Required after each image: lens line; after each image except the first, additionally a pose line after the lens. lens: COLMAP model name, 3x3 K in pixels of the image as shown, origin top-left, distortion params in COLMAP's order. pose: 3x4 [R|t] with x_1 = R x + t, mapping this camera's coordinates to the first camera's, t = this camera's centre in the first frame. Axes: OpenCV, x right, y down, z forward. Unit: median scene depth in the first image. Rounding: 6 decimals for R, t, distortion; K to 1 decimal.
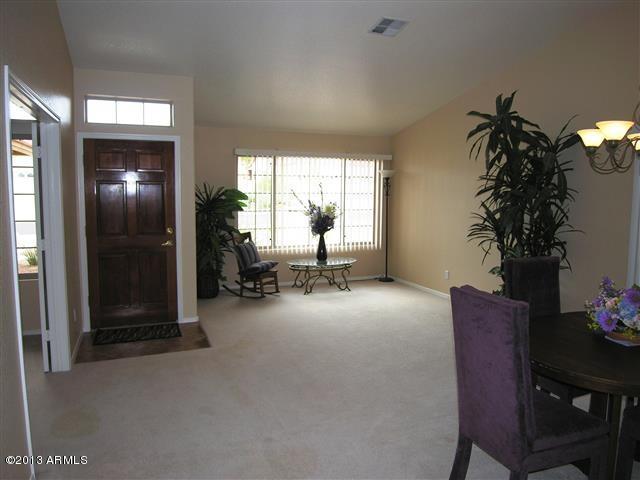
lens RADIAL K [[459.2, 0, 320.0], [0, 459.2, 240.0], [0, 0, 1]] dist [-0.051480, 0.000039]
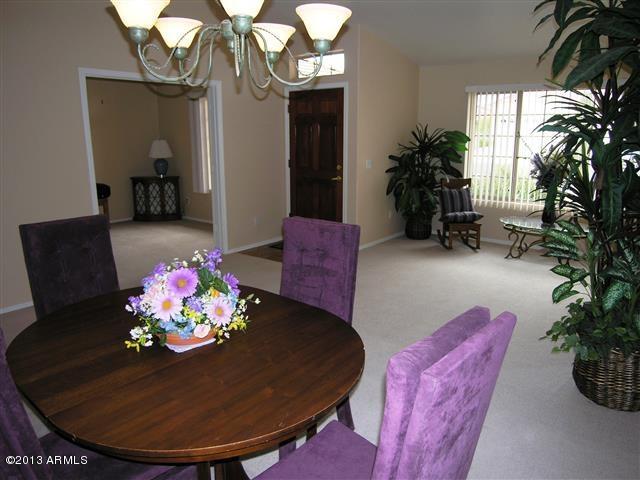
lens RADIAL K [[459.2, 0, 320.0], [0, 459.2, 240.0], [0, 0, 1]] dist [-0.051480, 0.000039]
pose [[0.456761, 0.192591, -0.868492, 0.536476], [-0.097193, 0.981243, 0.166478, -0.019384], [0.884264, 0.008371, 0.466912, 0.313364]]
